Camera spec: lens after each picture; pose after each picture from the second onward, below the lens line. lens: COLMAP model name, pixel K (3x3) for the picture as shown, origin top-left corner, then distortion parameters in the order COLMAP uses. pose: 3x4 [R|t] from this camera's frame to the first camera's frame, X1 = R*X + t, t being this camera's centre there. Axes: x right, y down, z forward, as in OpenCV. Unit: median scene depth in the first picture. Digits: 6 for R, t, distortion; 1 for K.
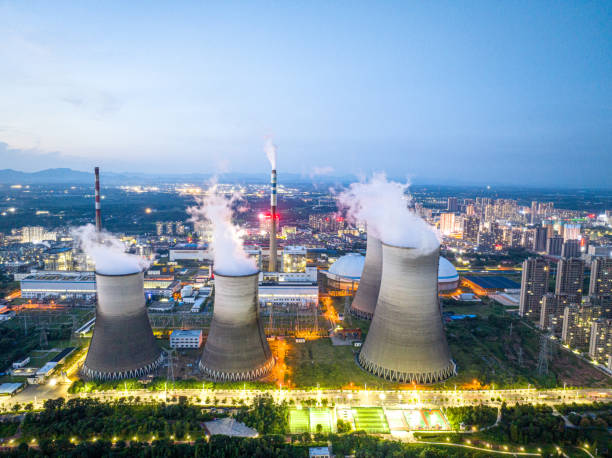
lens RADIAL K [[429.2, 0, 307.1], [0, 429.2, 228.6], [0, 0, 1]] dist [-0.041076, 0.003599]
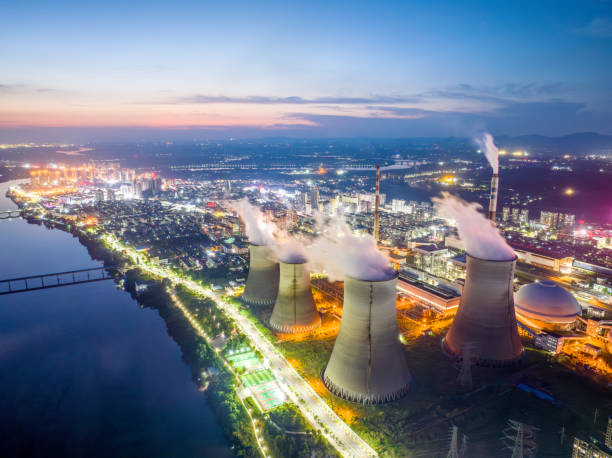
lens RADIAL K [[437.7, 0, 306.0], [0, 437.7, 229.0], [0, 0, 1]] dist [-0.039059, -0.004094]
pose [[0.429402, 0.168982, -0.887163, 1.165950], [-0.092525, 0.985401, 0.142910, -0.218318], [0.898361, 0.020719, 0.438769, 0.405989]]
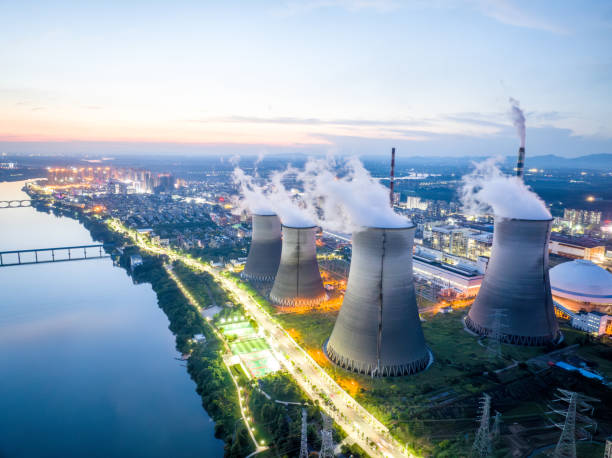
lens RADIAL K [[429.2, 0, 307.1], [0, 429.2, 228.6], [0, 0, 1]] dist [-0.041076, 0.003599]
pose [[0.397438, 0.146456, -0.905866, 1.048944], [-0.116994, 0.987212, 0.108278, -0.033382], [0.910140, 0.062947, 0.409490, 0.511065]]
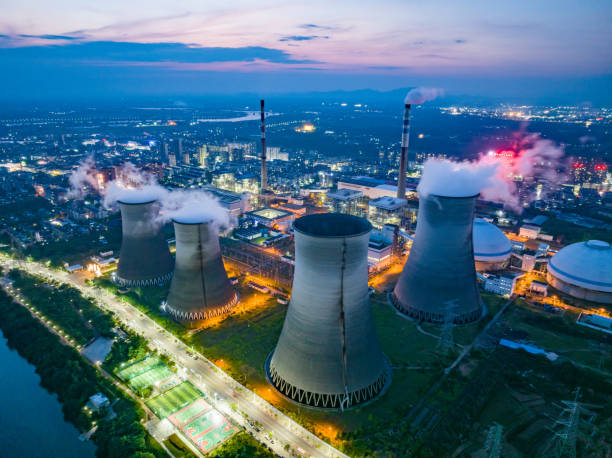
lens RADIAL K [[429.2, 0, 307.1], [0, 429.2, 228.6], [0, 0, 1]] dist [-0.041076, 0.003599]
pose [[0.716693, 0.201382, -0.667680, 0.744362], [-0.076199, 0.974280, 0.212065, -0.116959], [0.693214, -0.101109, 0.713605, 0.464648]]
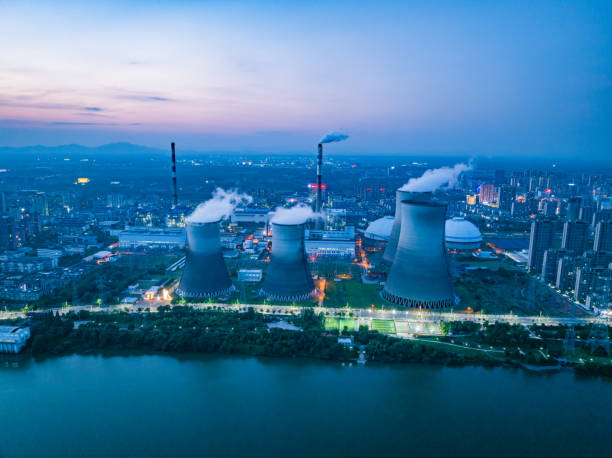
lens RADIAL K [[429.2, 0, 307.1], [0, 429.2, 228.6], [0, 0, 1]] dist [-0.041076, 0.003599]
pose [[0.993390, 0.014471, -0.113869, 0.045024], [-0.007302, 0.997979, 0.063124, 0.036110], [0.114552, -0.061875, 0.991488, -0.320549]]
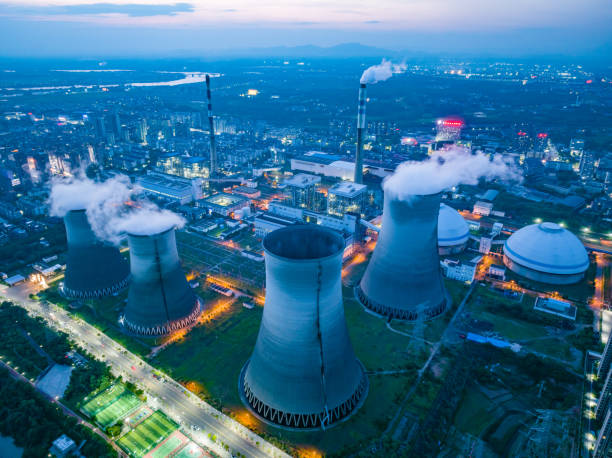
lens RADIAL K [[429.2, 0, 307.1], [0, 429.2, 228.6], [0, 0, 1]] dist [-0.041076, 0.003599]
pose [[0.801342, 0.221391, -0.555730, 0.665898], [-0.059824, 0.953997, 0.293788, -0.202143], [0.595207, -0.202179, 0.777722, 0.485382]]
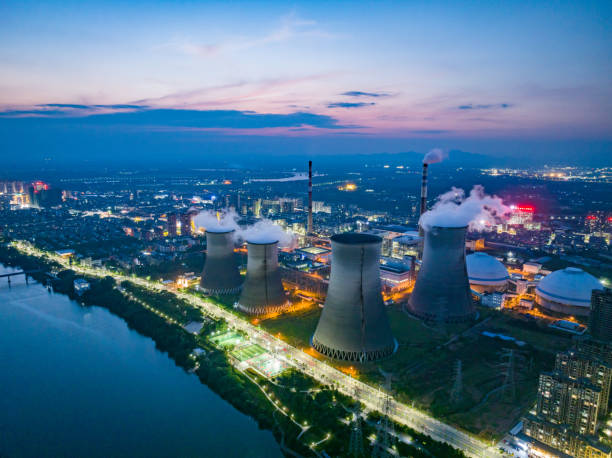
lens RADIAL K [[429.2, 0, 307.1], [0, 429.2, 228.6], [0, 0, 1]] dist [-0.041076, 0.003599]
pose [[0.641012, 0.116527, -0.758634, 1.063967], [-0.082285, 0.993145, 0.083021, -0.077474], [0.763107, 0.009207, 0.646206, 0.183754]]
